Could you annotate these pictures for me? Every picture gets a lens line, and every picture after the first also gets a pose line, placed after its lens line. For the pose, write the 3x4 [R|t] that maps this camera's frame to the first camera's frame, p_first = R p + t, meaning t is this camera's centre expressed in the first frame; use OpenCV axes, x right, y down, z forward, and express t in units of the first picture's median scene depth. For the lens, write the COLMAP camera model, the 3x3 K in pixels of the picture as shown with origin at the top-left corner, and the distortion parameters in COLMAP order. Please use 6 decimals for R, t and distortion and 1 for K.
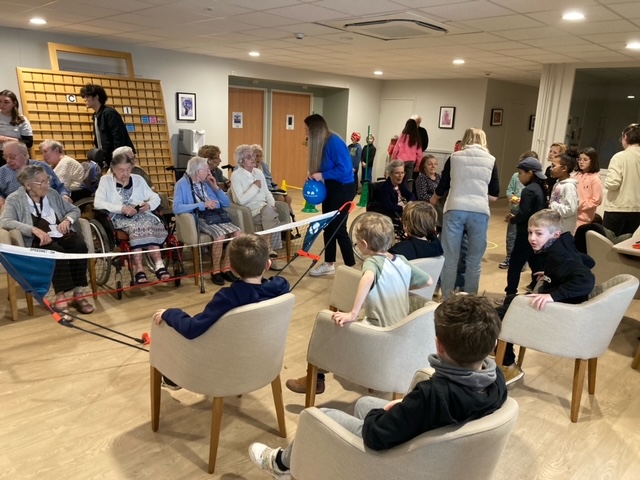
lens RADIAL K [[525.5, 0, 320.0], [0, 525.5, 240.0], [0, 0, 1]] dist [-0.048639, 0.150896]
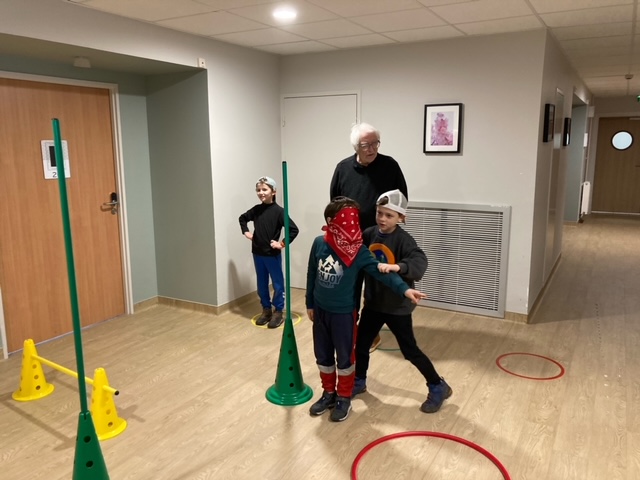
lens RADIAL K [[525.5, 0, 320.0], [0, 525.5, 240.0], [0, 0, 1]] dist [-0.048639, 0.150896]
pose [[0.956615, -0.099399, 0.273876, 0.015811], [0.108909, 0.993857, -0.019699, -0.144501], [-0.270235, 0.048672, 0.961563, 0.613115]]
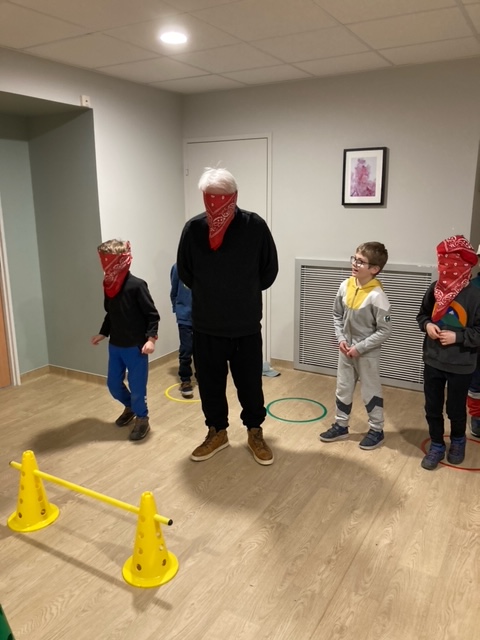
lens RADIAL K [[525.5, 0, 240.0], [0, 525.5, 320.0], [0, 0, 1]] dist [-0.048639, 0.150896]
pose [[0.960905, -0.113546, 0.252526, 0.047636], [0.109336, 0.993531, 0.030690, -0.152410], [-0.254377, -0.001880, 0.967103, 0.655148]]
